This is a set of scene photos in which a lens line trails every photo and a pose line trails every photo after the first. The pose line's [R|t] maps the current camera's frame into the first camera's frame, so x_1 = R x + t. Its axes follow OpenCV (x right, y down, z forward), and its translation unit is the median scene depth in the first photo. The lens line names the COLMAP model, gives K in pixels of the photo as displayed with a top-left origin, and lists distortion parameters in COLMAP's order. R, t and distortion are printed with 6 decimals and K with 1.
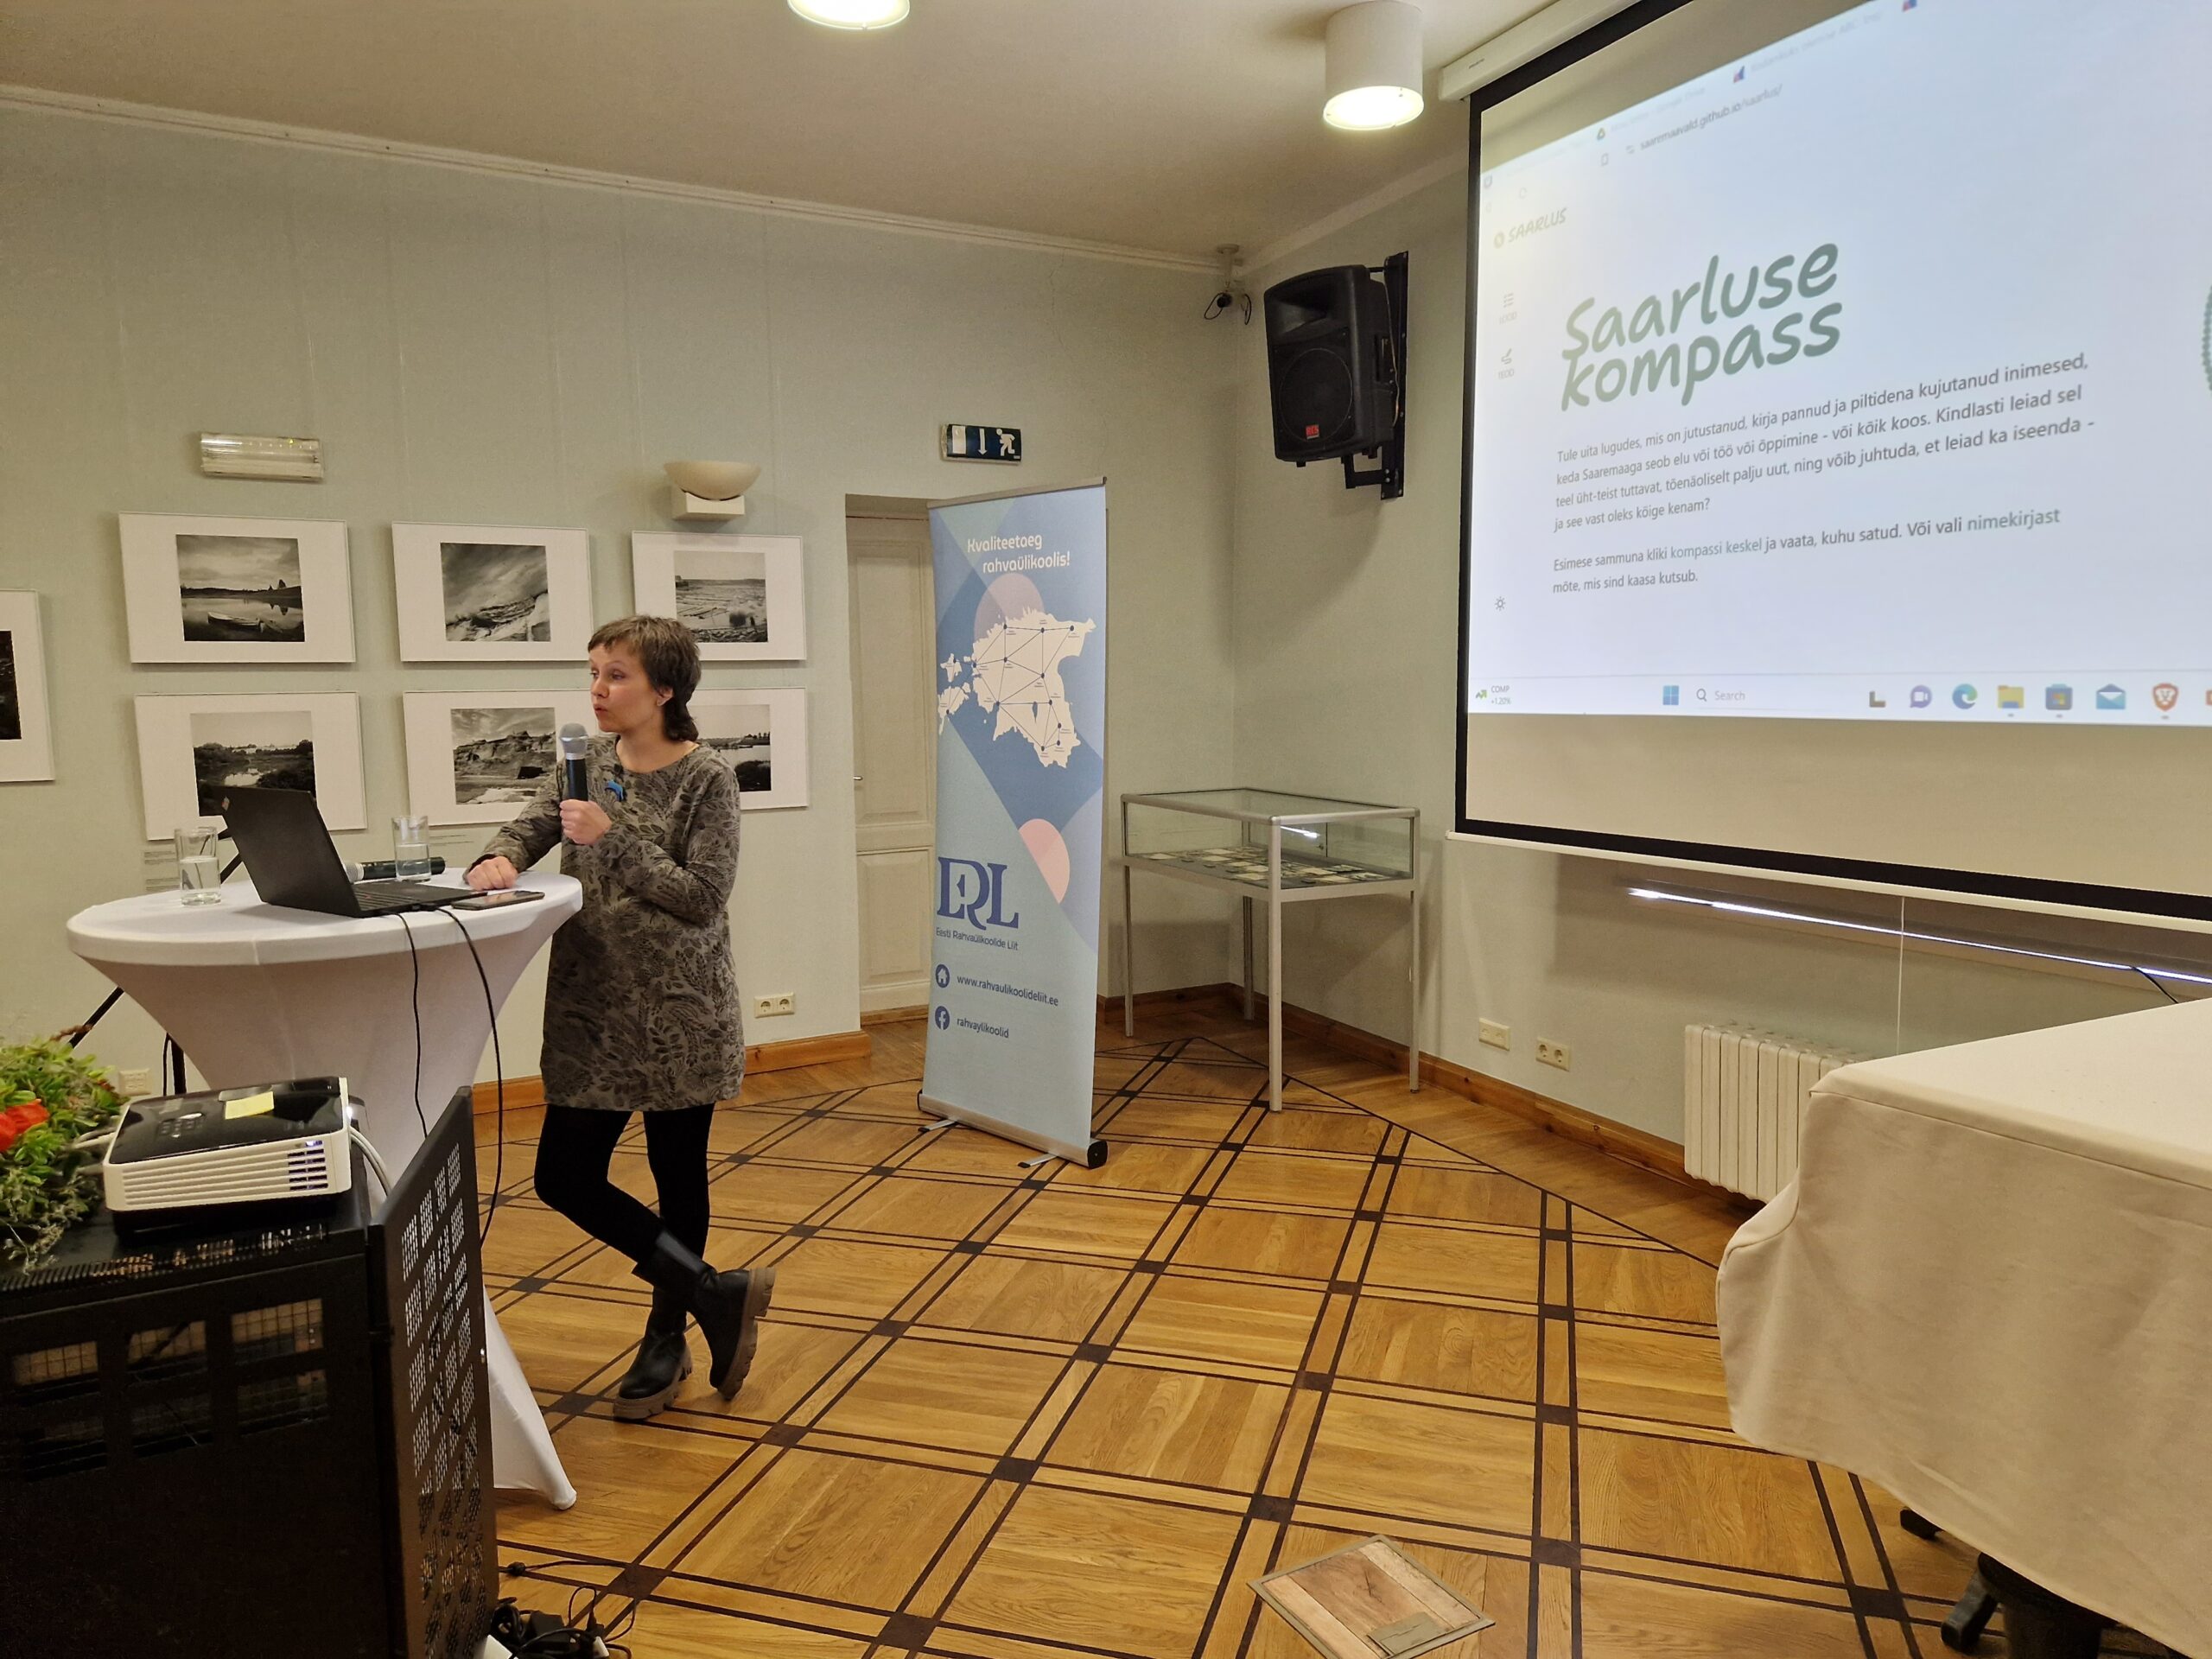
lens RADIAL K [[1498.1, 0, 1106.0], [0, 1498.1, 829.5], [0, 0, 1]] dist [0.090880, -0.088441]
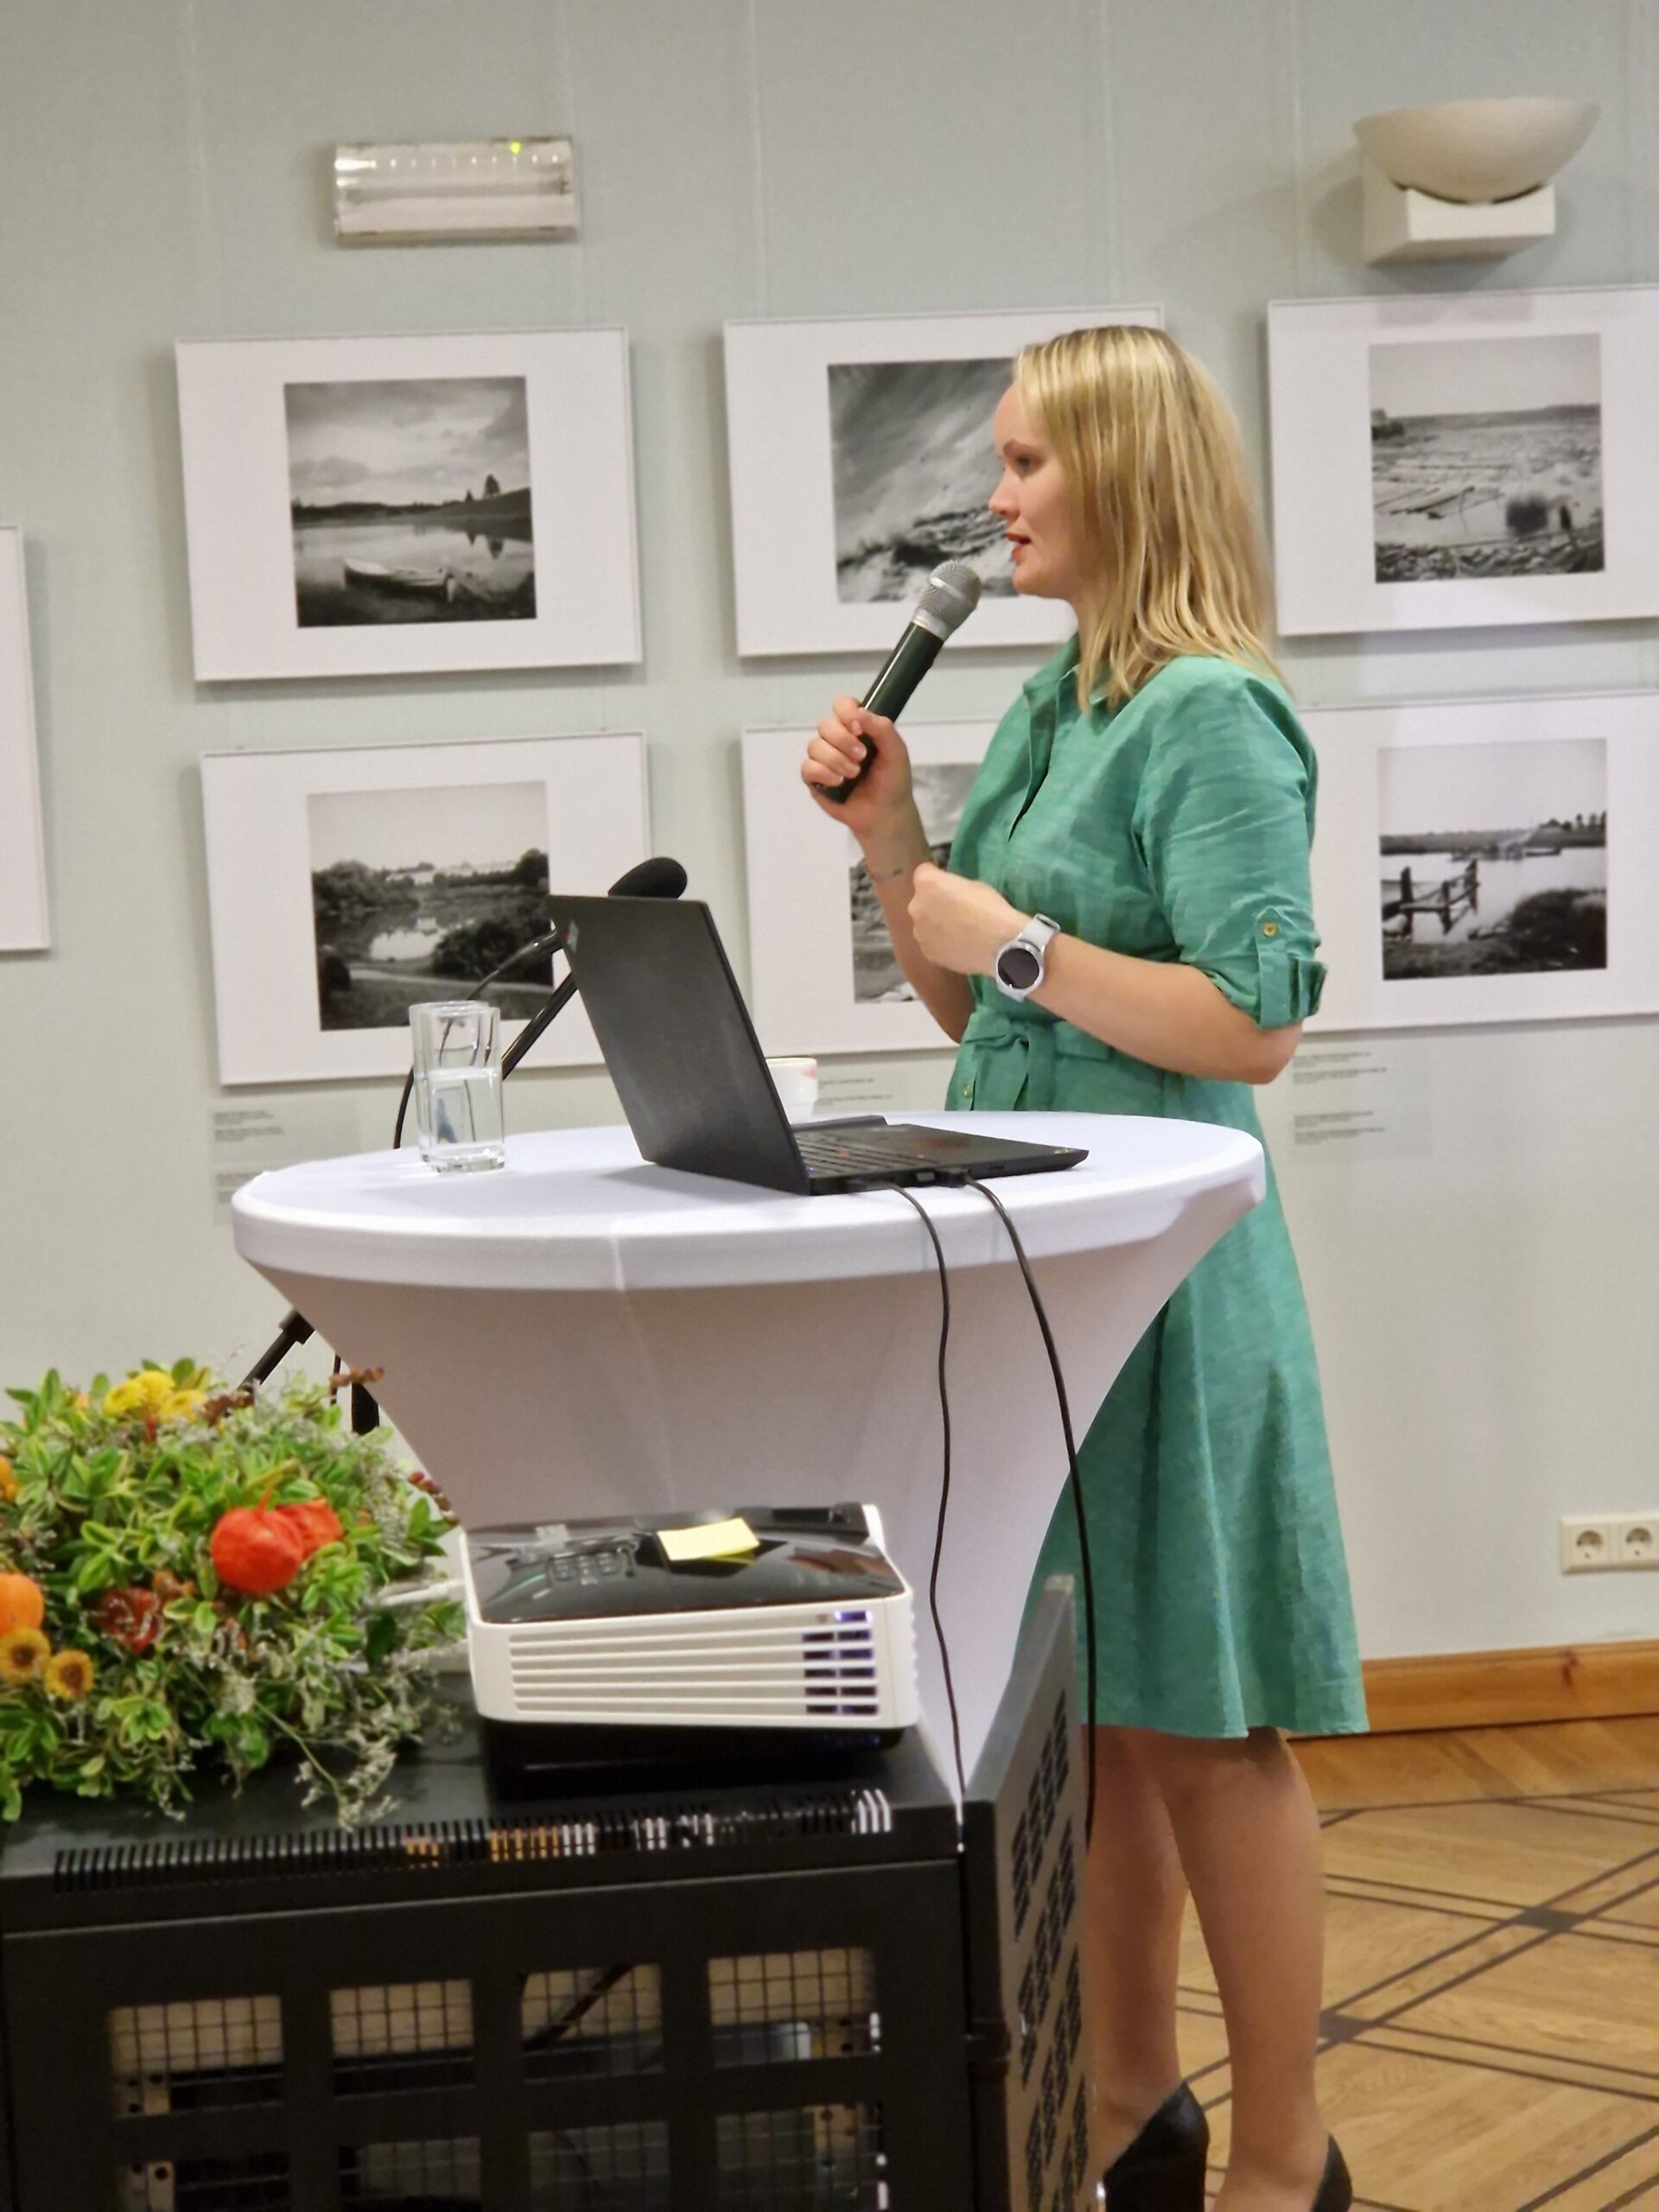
lens RADIAL K [[4278.7, 0, 793.0], [0, 4278.7, 1171.6], [0, 0, 1]] dist [-0.318326, 3.992768]
pose [[0.929498, 0.006768, -0.368766, -0.022343], [-0.005094, 0.999972, 0.005513, 0.023087], [0.368793, -0.003246, 0.929506, -0.070369]]
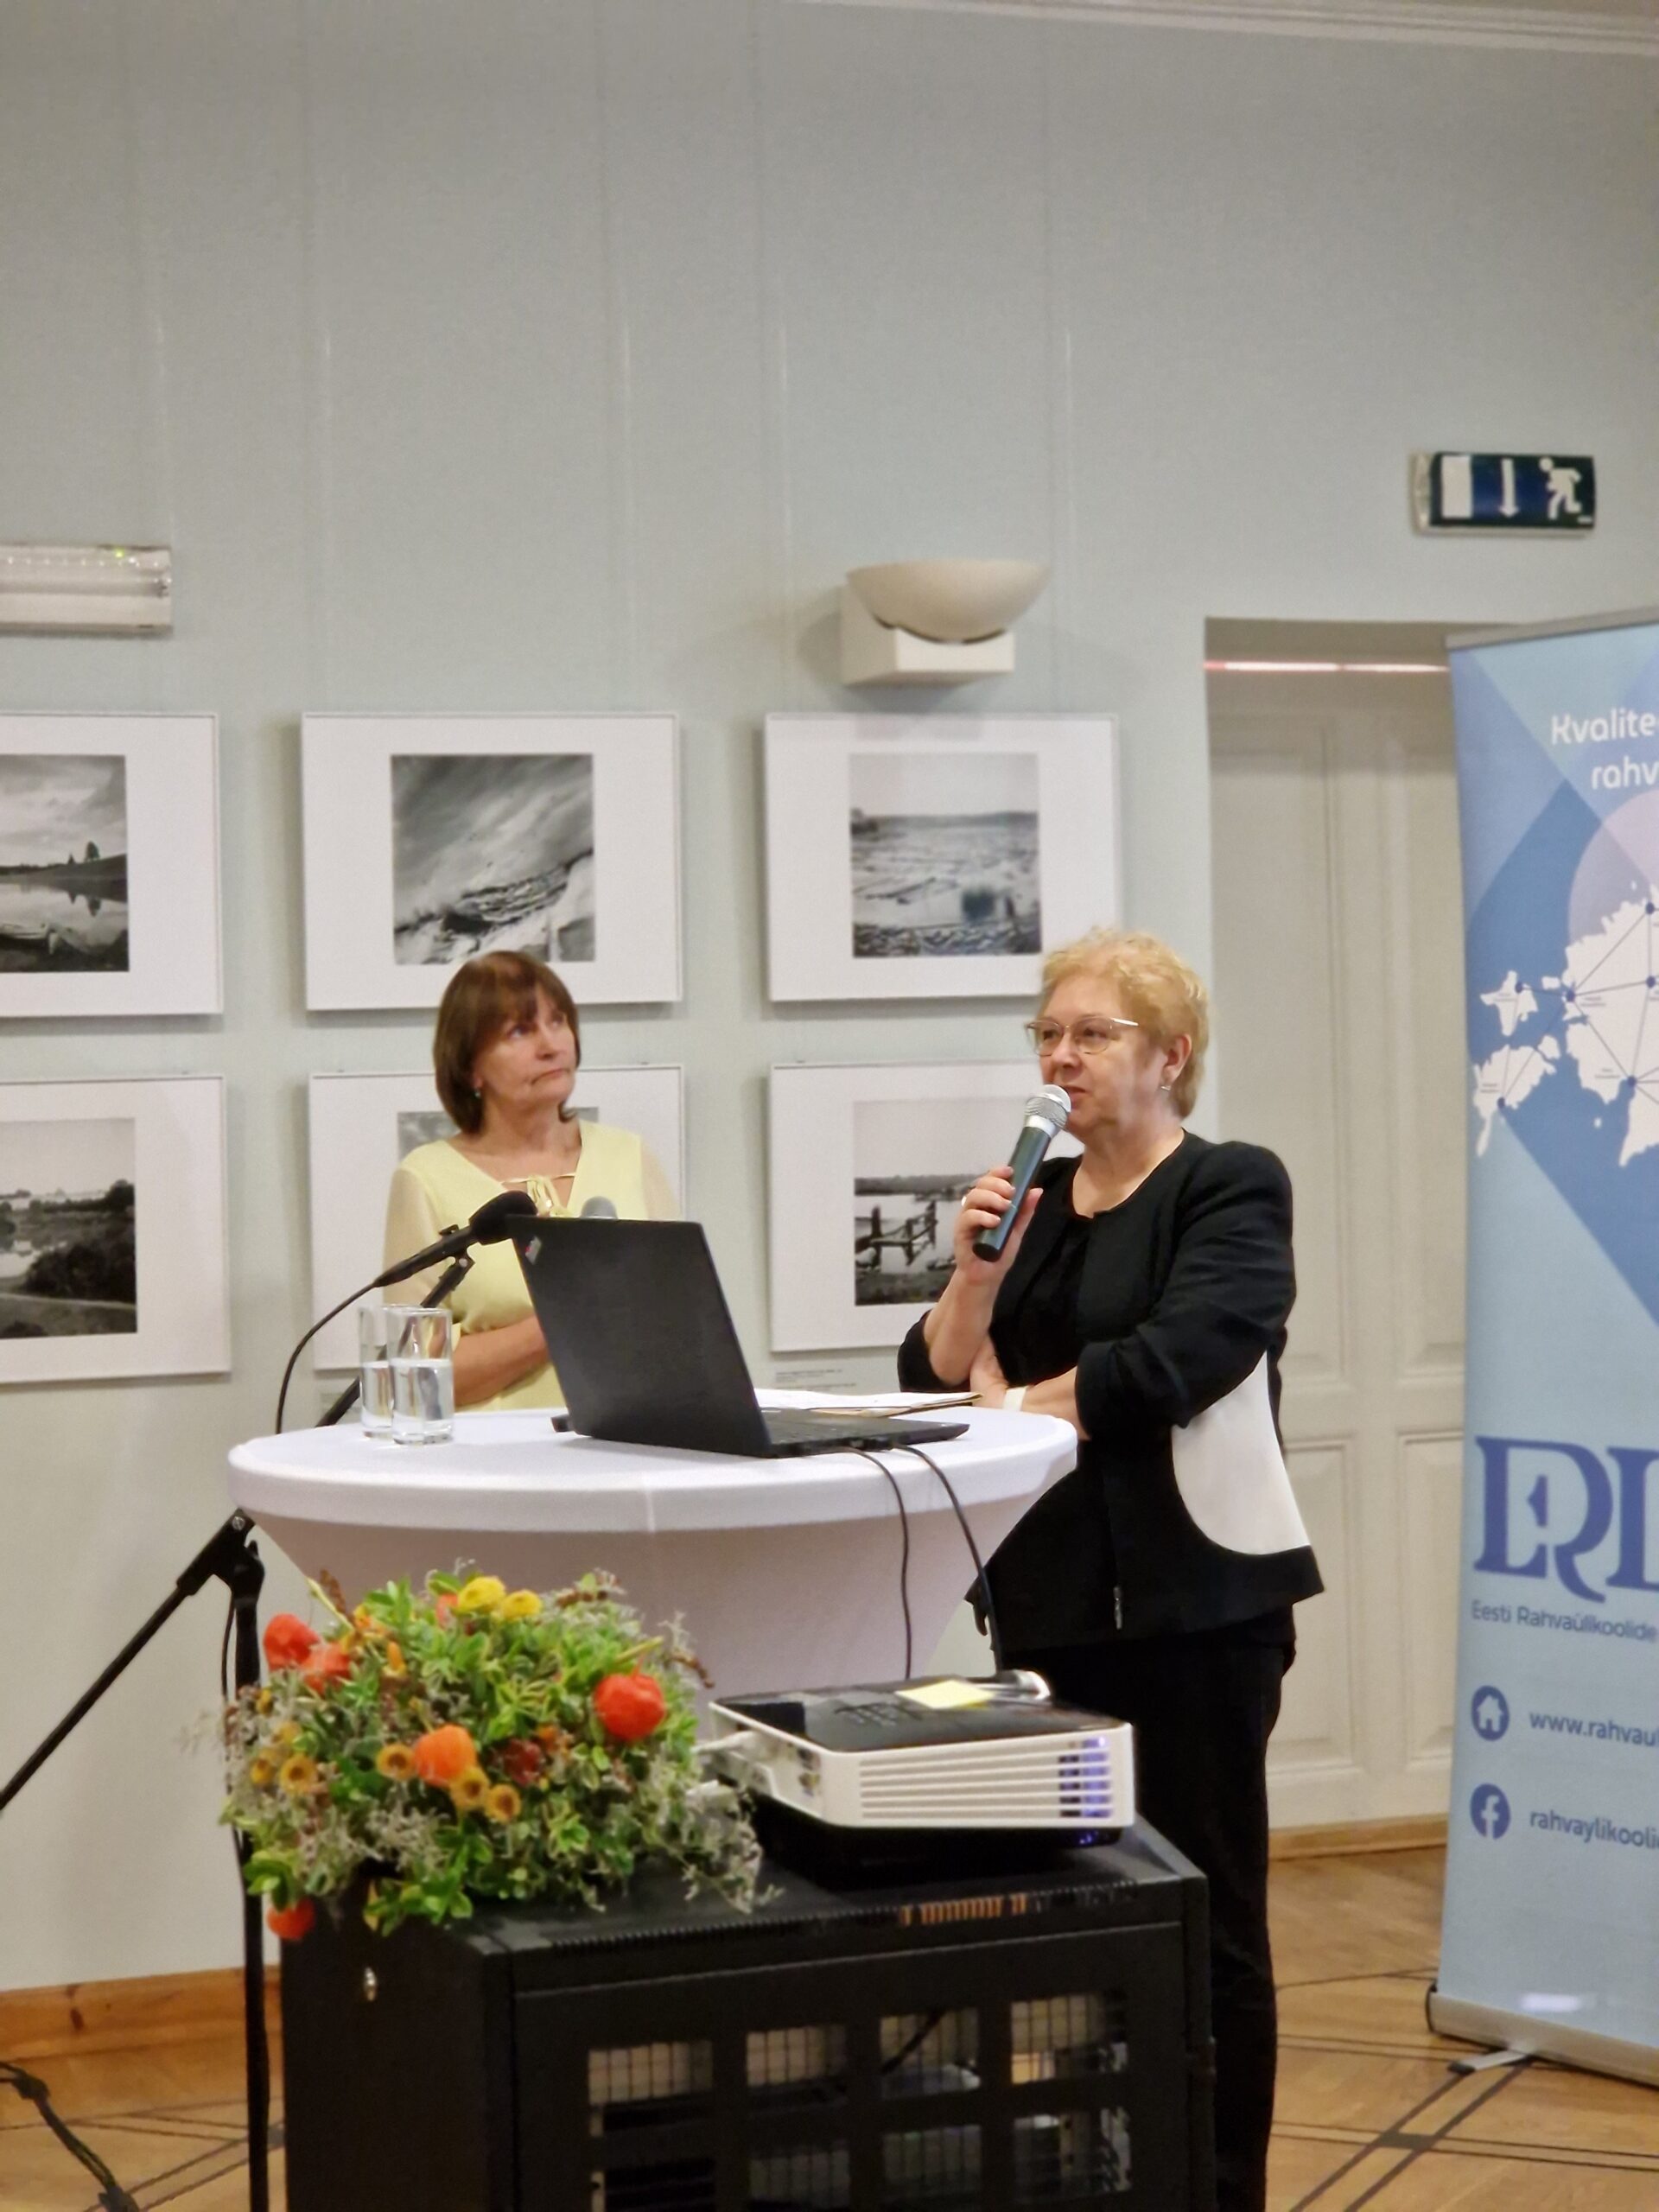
lens RADIAL K [[4313.8, 0, 832.6], [0, 4313.8, 1142.9], [0, 0, 1]] dist [-0.327666, 3.799111]
pose [[0.991517, -0.008817, -0.129678, -0.138982], [-0.002019, 0.996531, -0.083197, 0.038040], [0.129962, 0.082753, 0.988060, -0.264375]]
